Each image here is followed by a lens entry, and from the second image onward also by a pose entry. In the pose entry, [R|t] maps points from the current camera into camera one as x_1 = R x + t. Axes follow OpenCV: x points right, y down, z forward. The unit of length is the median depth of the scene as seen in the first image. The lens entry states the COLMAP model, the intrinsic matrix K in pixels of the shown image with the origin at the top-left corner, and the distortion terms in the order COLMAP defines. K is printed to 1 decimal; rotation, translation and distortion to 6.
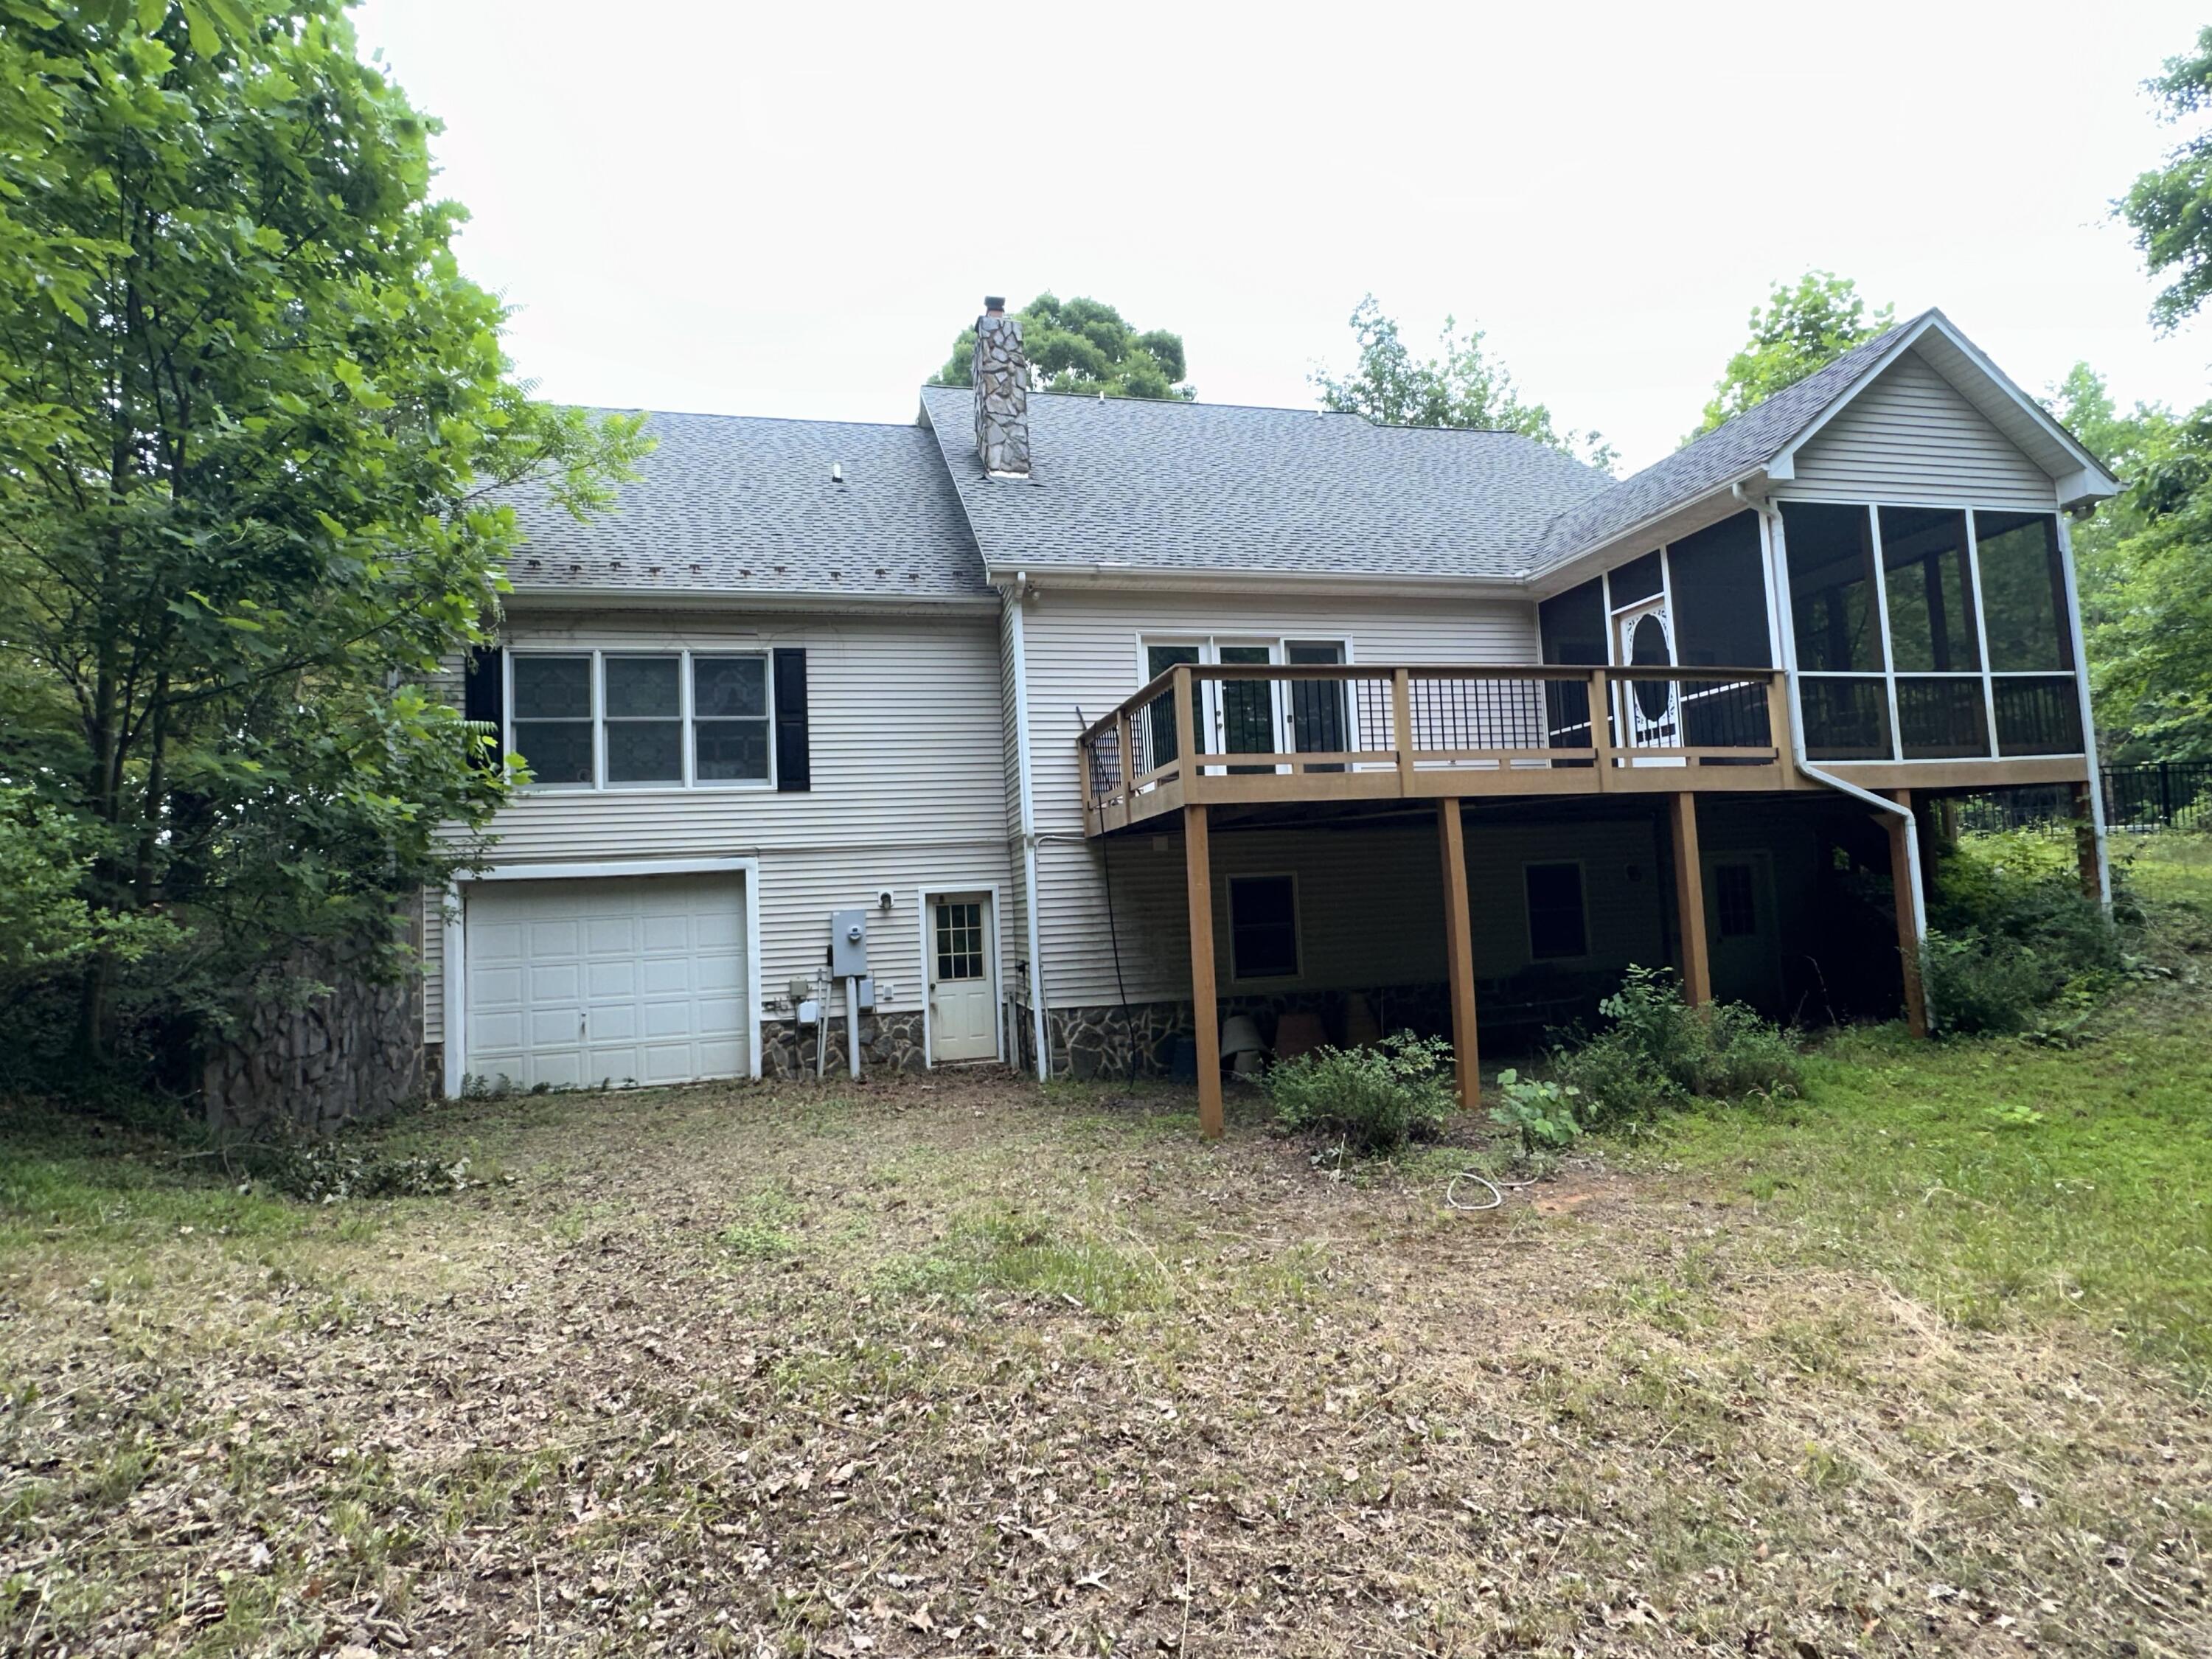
lens RADIAL K [[1122.0, 0, 1098.5], [0, 1122.0, 845.9], [0, 0, 1]] dist [0.016439, 0.001639]
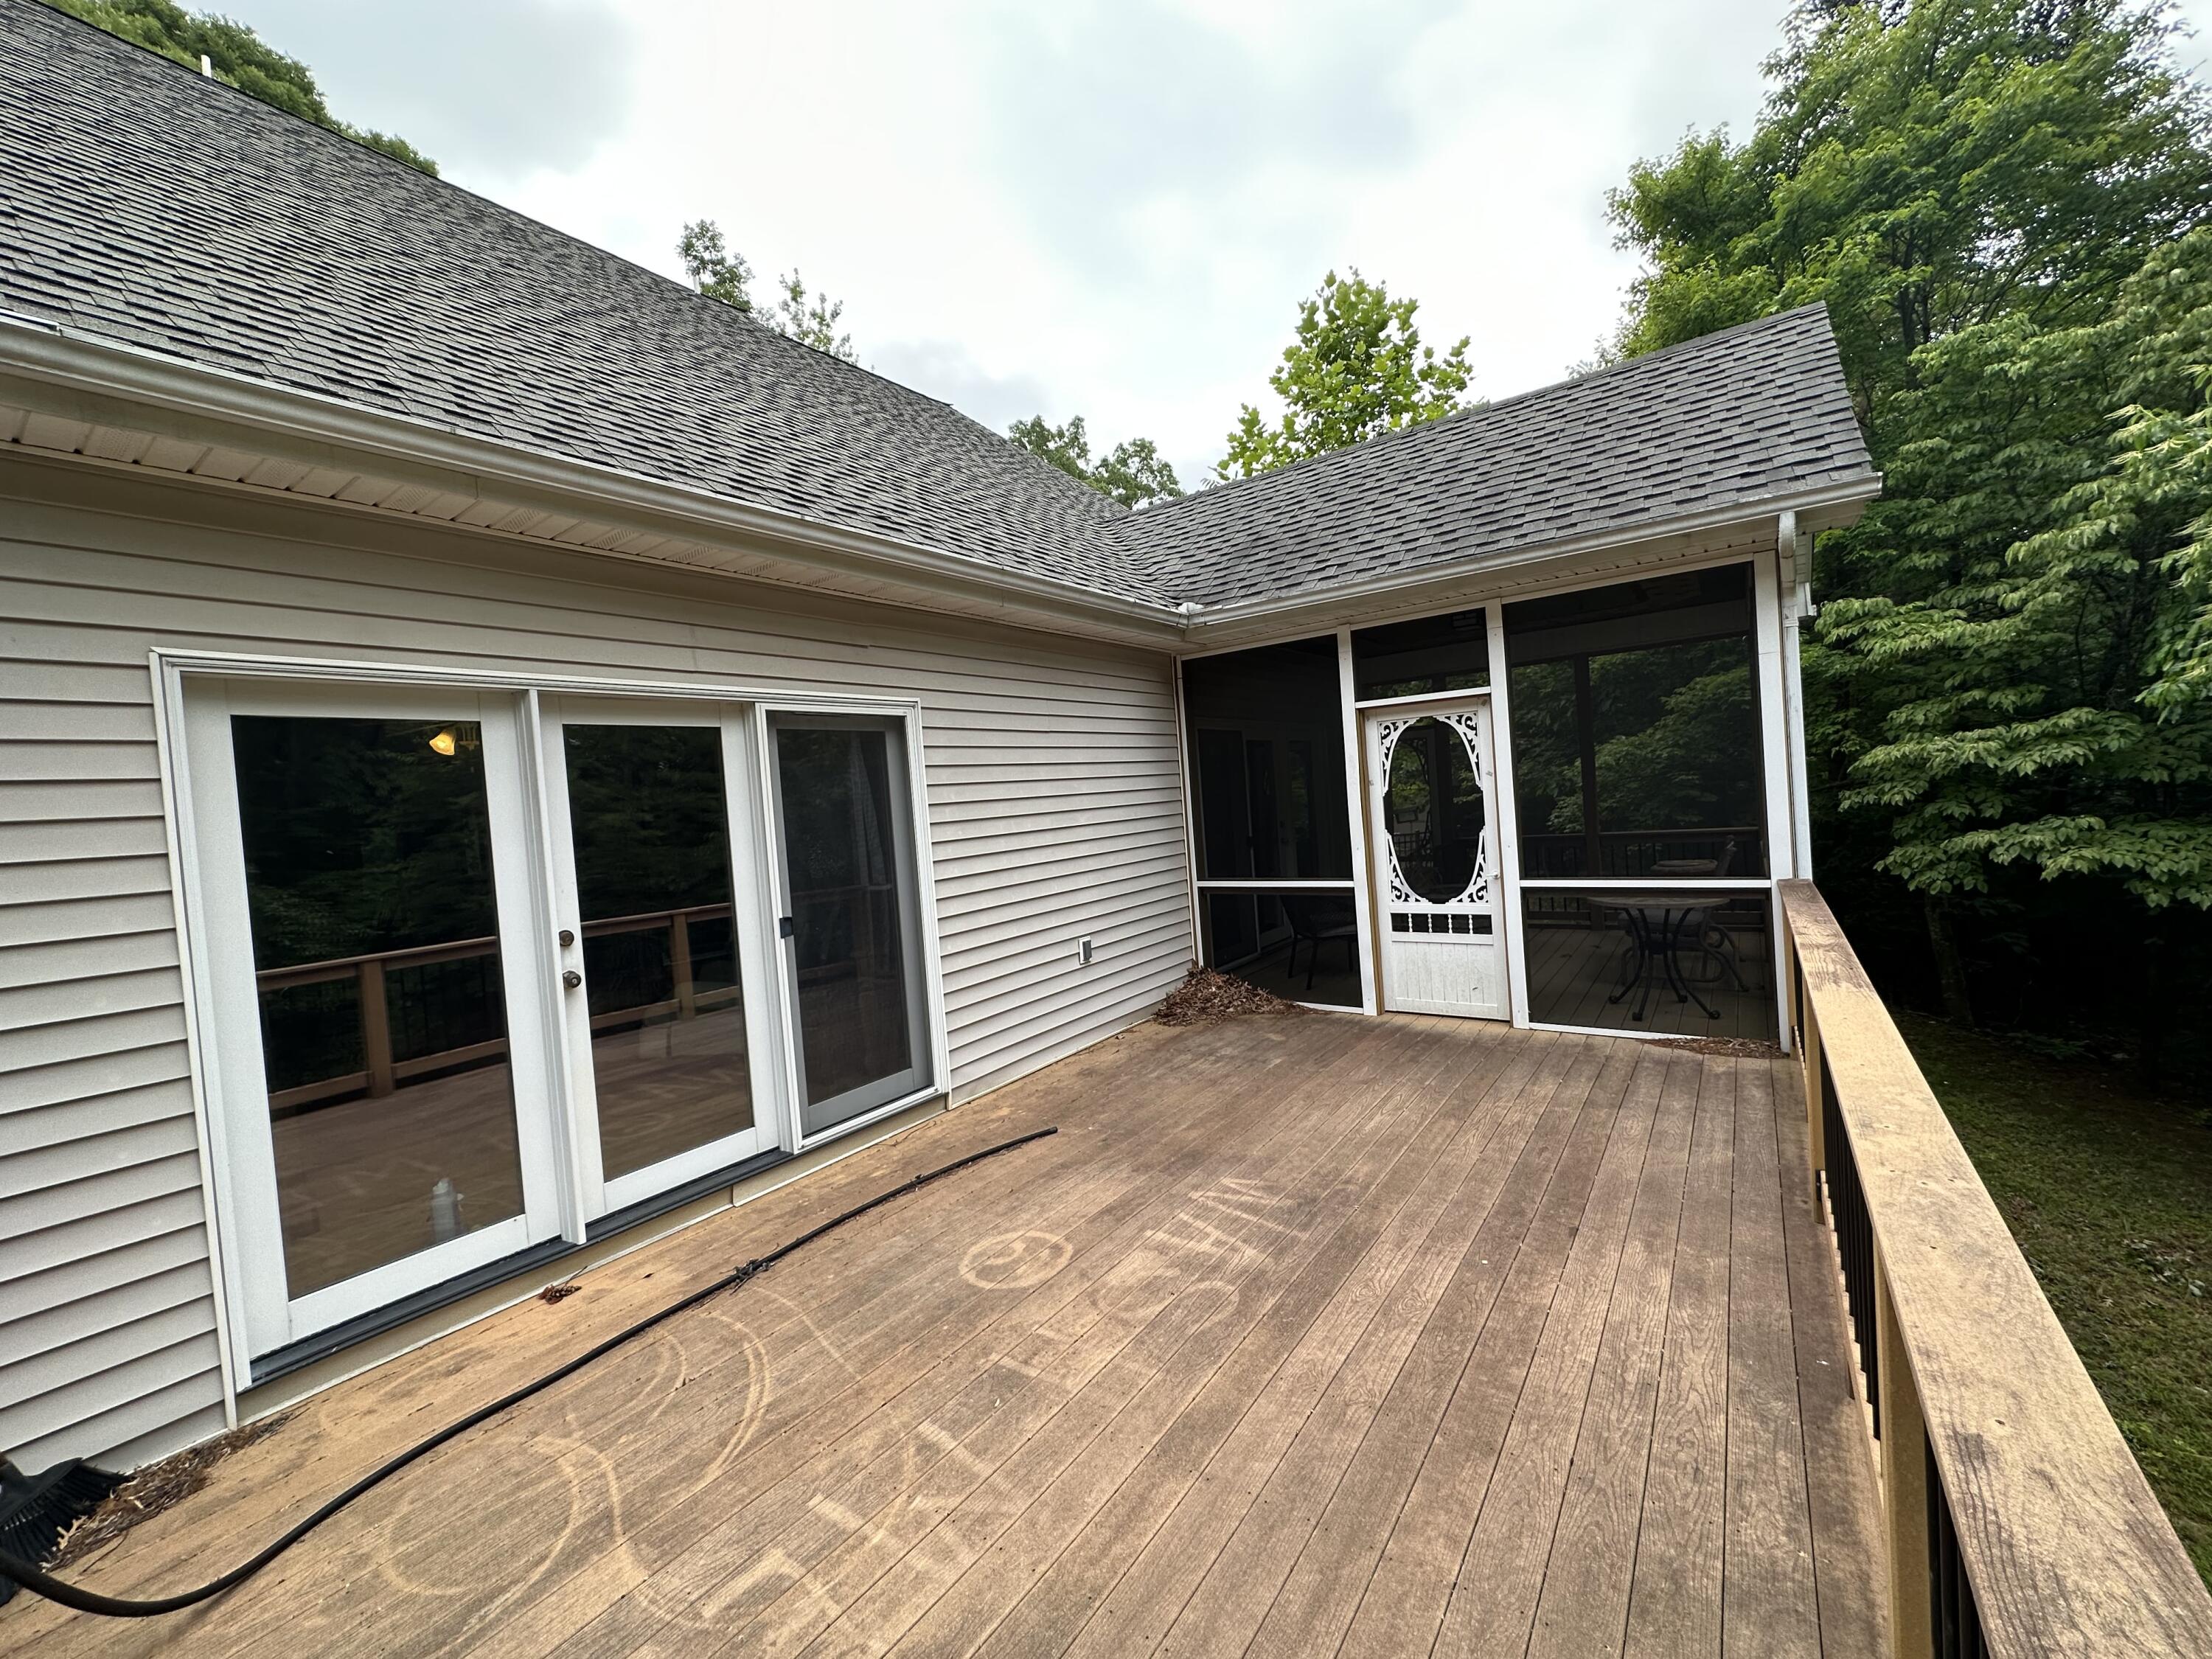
lens RADIAL K [[892.9, 0, 1106.0], [0, 892.9, 829.5], [0, 0, 1]] dist [0.000402, -0.000008]
pose [[0.766560, -0.027931, 0.641565, 0.065187], [-0.001284, 0.998985, 0.045026, -0.162462], [-0.642171, -0.035339, 0.765746, 0.728551]]
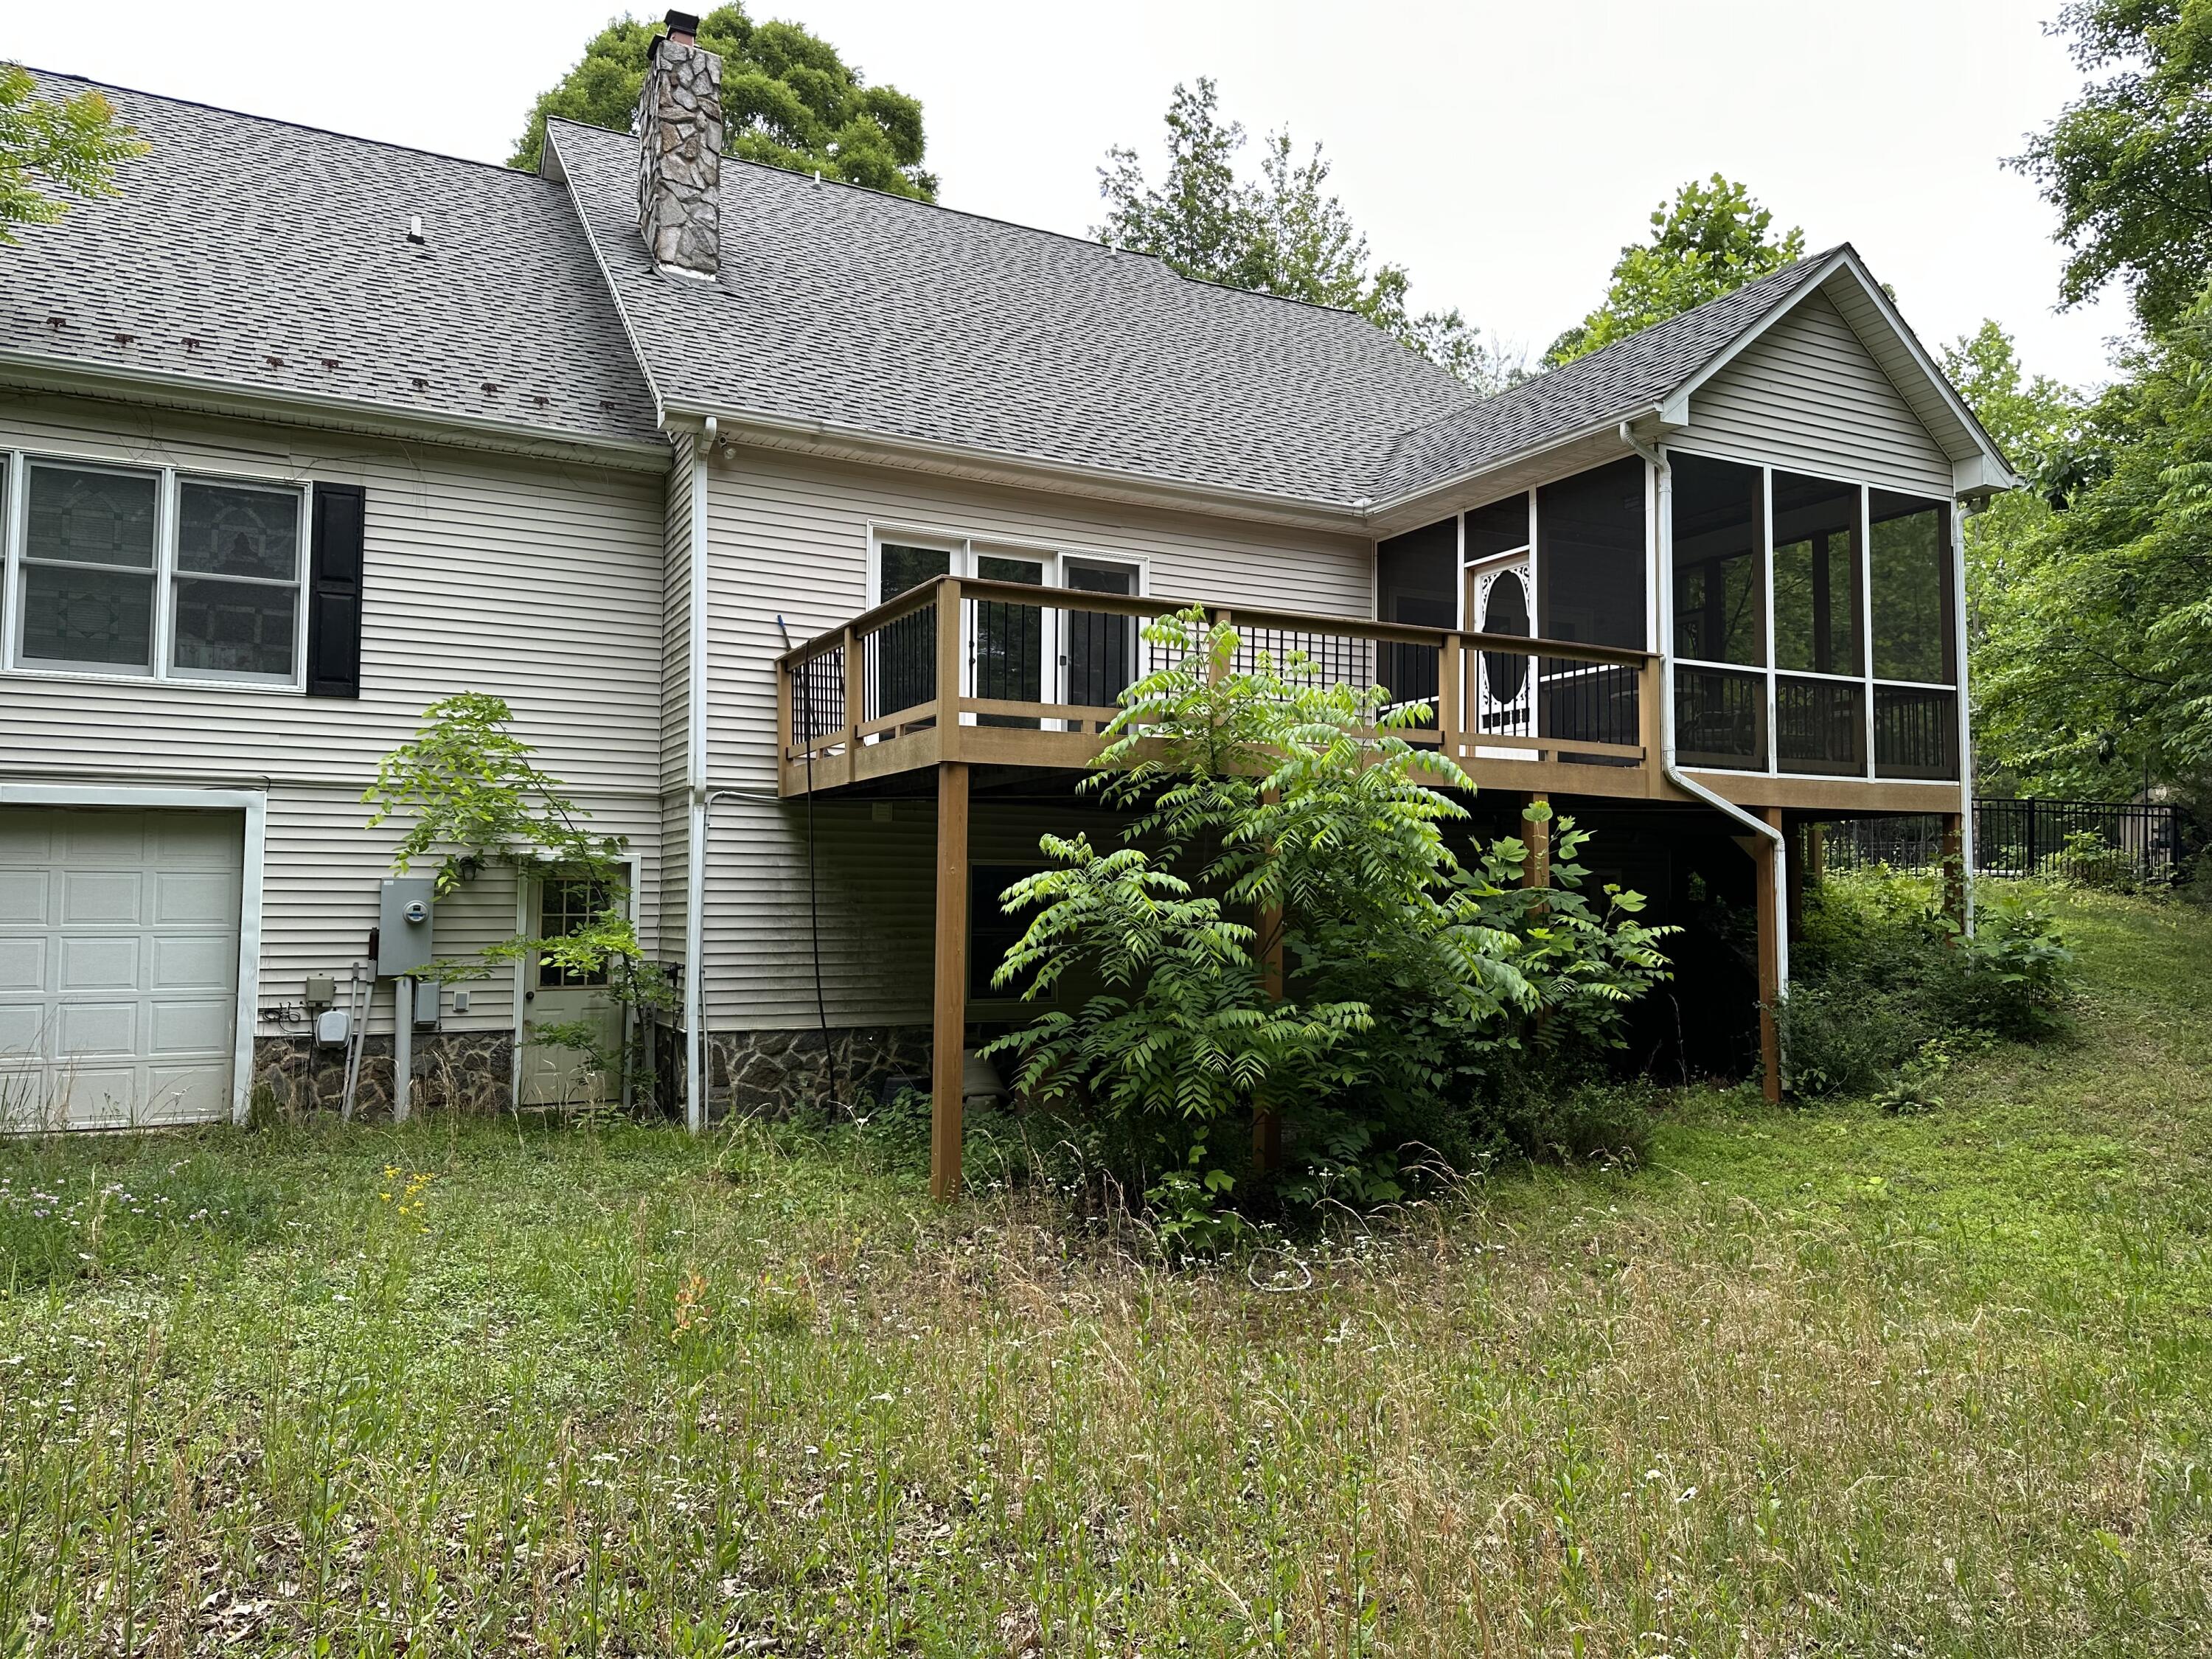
lens RADIAL K [[1545.6, 0, 1107.1], [0, 1545.6, 840.4], [0, 0, 1]] dist [0.139348, -0.177721]
pose [[0.972065, 0.064733, 0.225610, -0.030000], [-0.066801, 0.997765, 0.001537, 0.004531], [-0.225006, -0.016565, 0.974216, -0.027906]]
